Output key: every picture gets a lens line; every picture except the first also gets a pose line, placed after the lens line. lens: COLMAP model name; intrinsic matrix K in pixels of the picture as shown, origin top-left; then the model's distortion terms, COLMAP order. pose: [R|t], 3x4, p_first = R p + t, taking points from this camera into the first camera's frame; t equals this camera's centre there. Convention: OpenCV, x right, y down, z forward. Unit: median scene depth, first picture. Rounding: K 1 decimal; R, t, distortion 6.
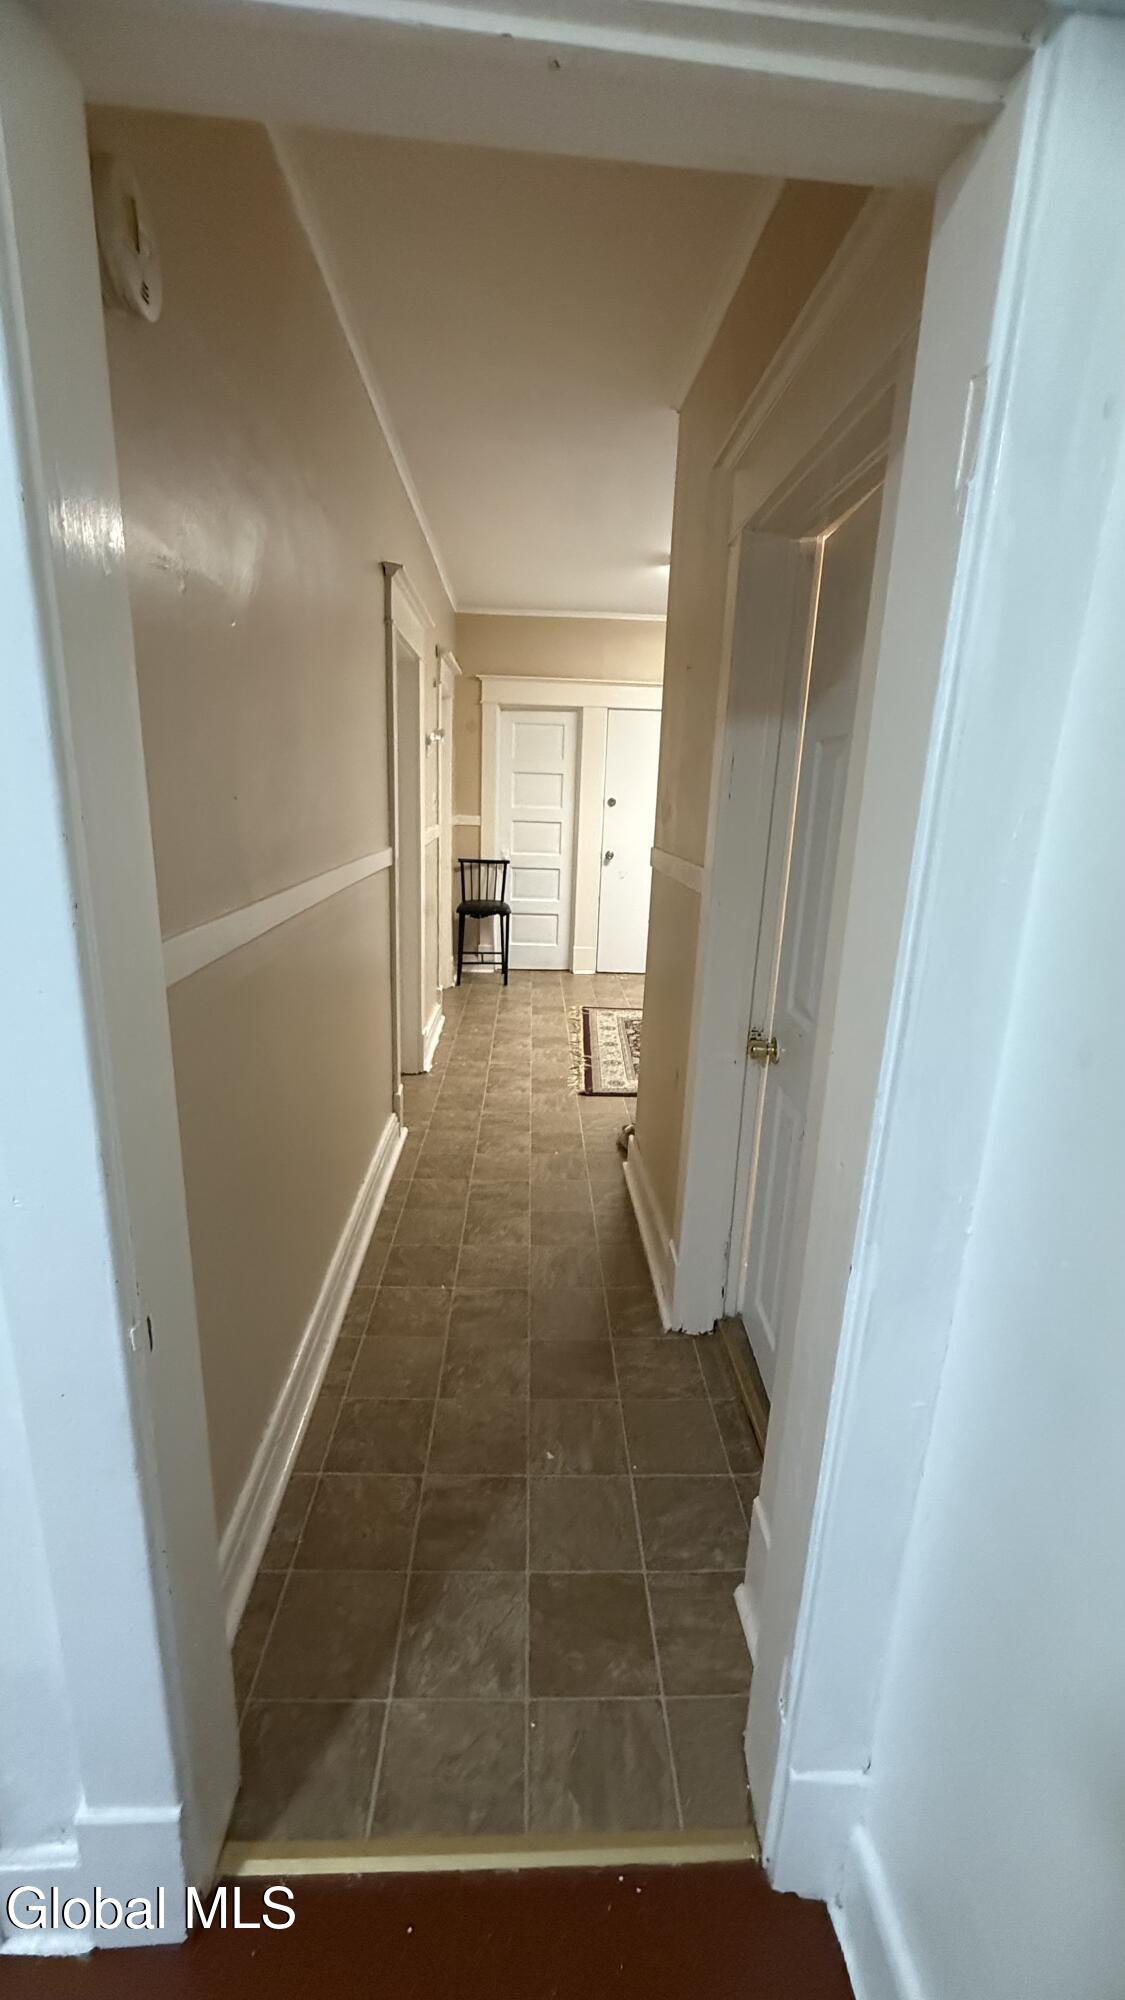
lens RADIAL K [[790.4, 0, 553.7], [0, 790.4, 1001.0], [0, 0, 1]] dist [-0.001416, -0.000212]
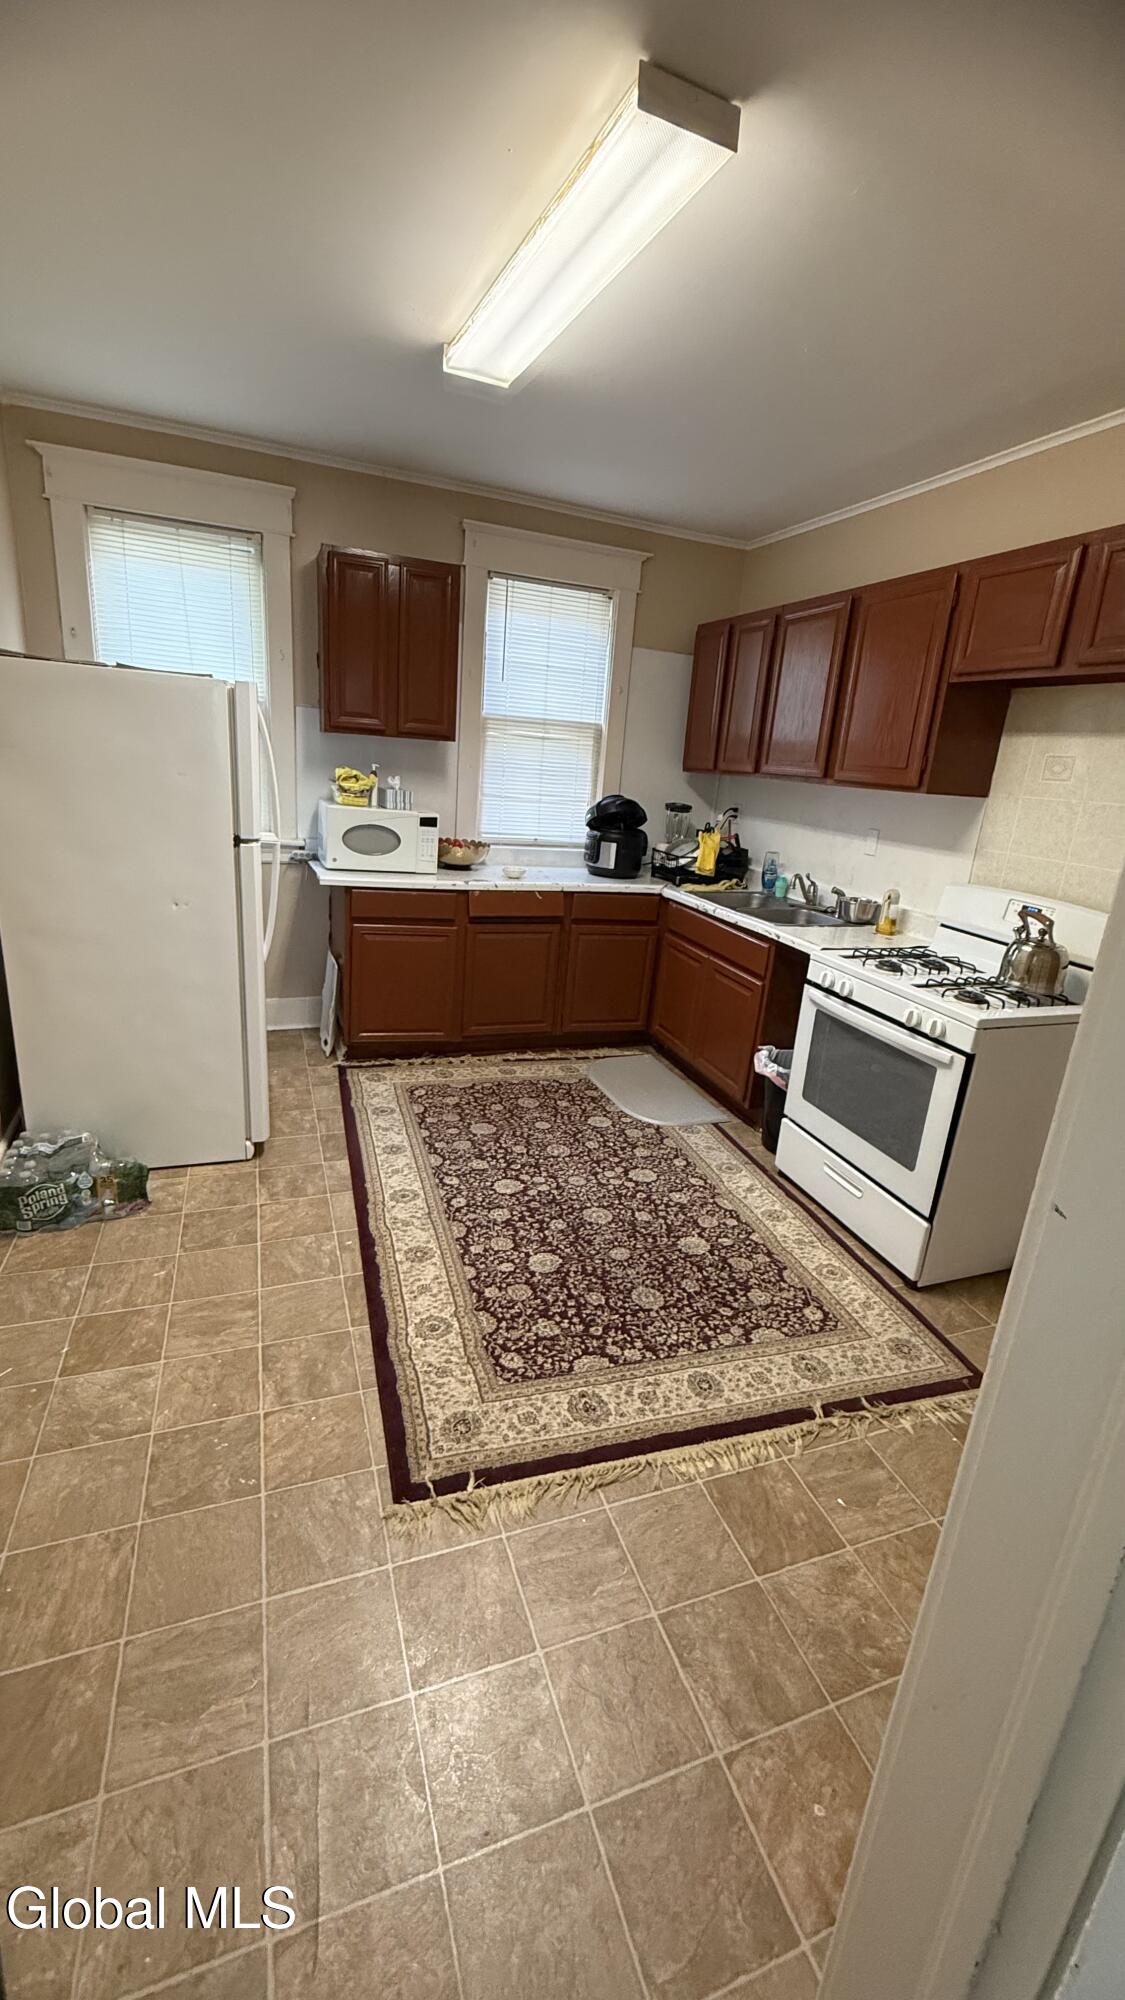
lens RADIAL K [[790.4, 0, 564.1], [0, 790.4, 1001.7], [0, 0, 1]] dist [-0.001416, -0.000212]
pose [[-0.314613, -0.332676, 0.889014, -0.170219], [0.168069, 0.902252, 0.397107, -0.249234], [-0.934222, 0.274351, -0.227948, 0.869809]]
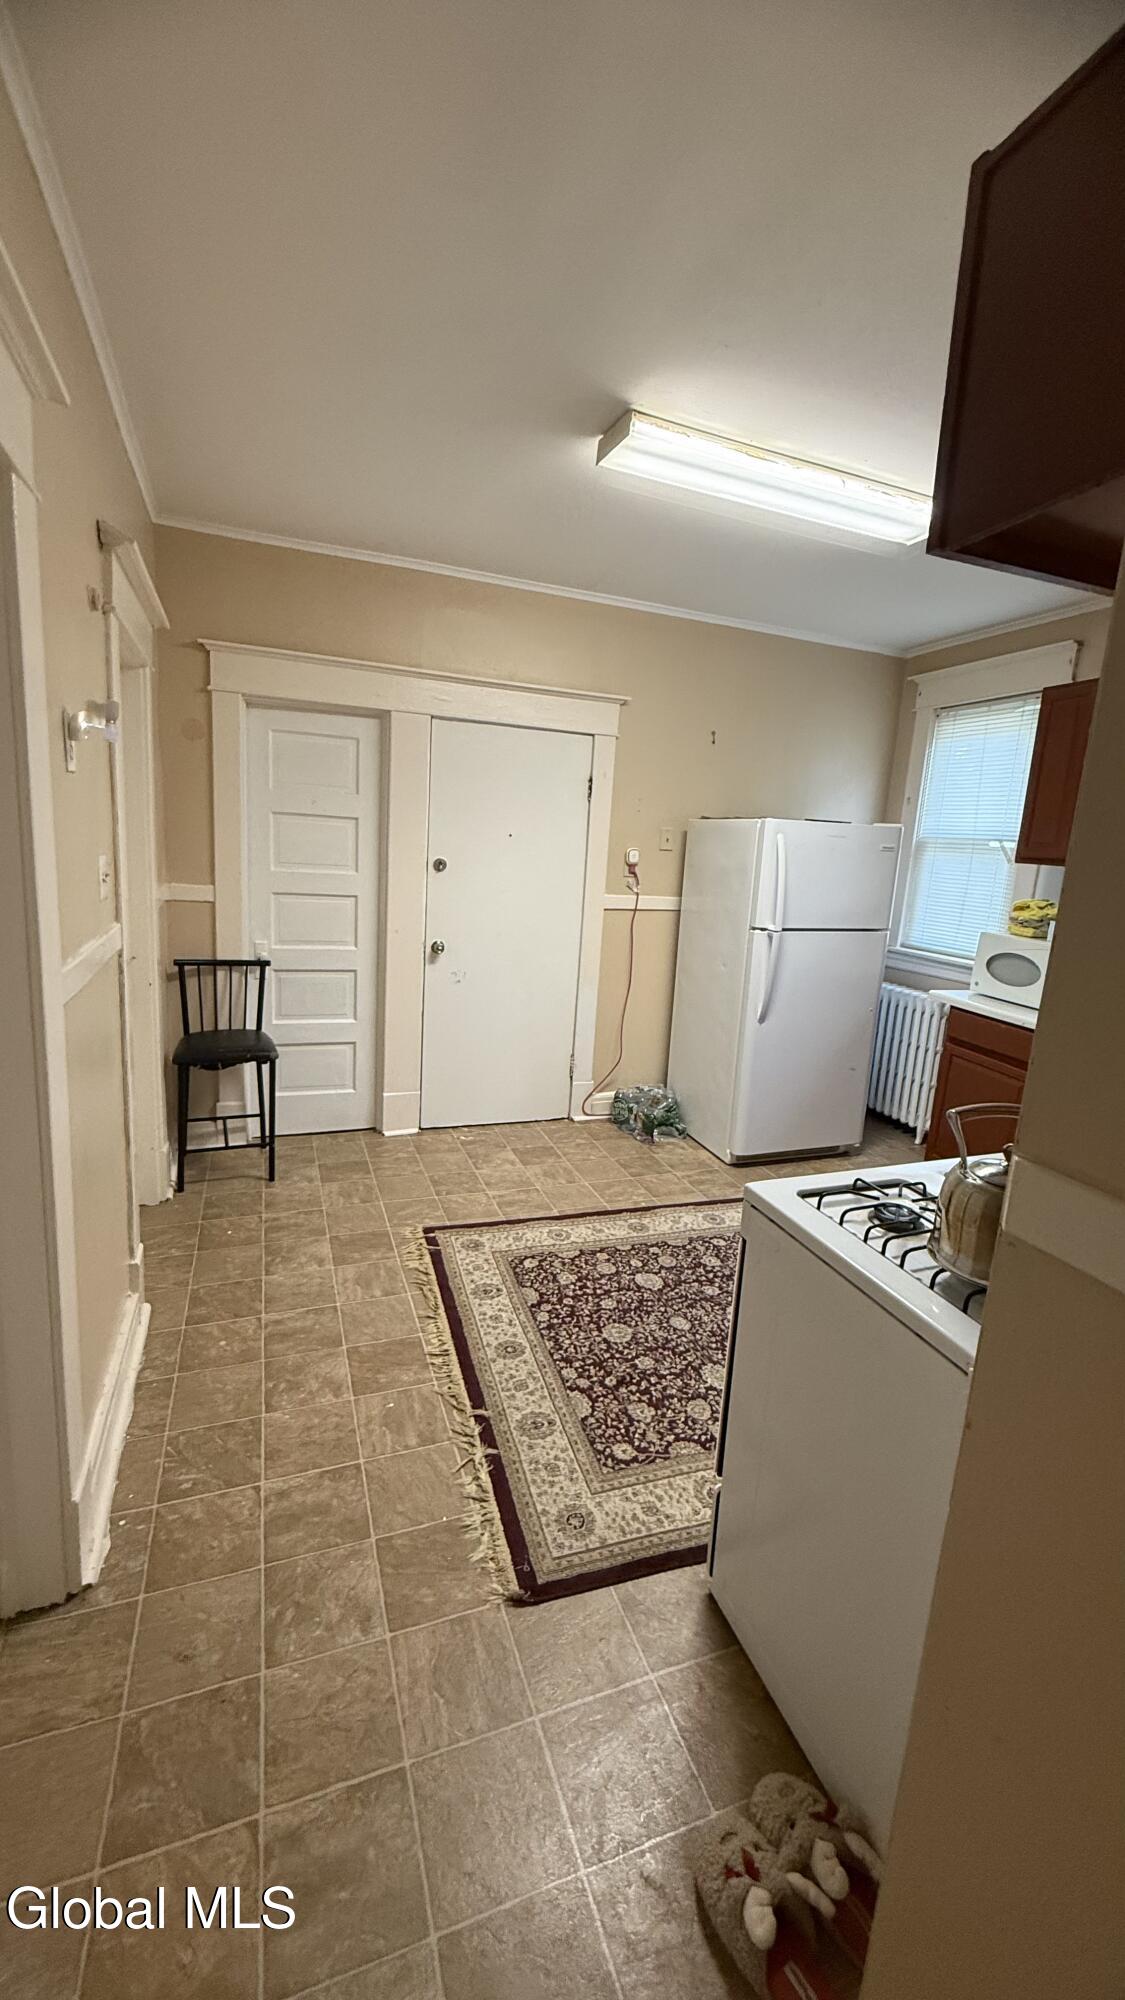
lens RADIAL K [[790.4, 0, 561.7], [0, 790.4, 994.6], [0, 0, 1]] dist [-0.001416, -0.000212]
pose [[0.946804, -0.034524, 0.319954, -0.040234], [0.052765, 0.997428, -0.048515, -0.114966], [-0.317456, 0.062816, 0.946190, 0.386116]]
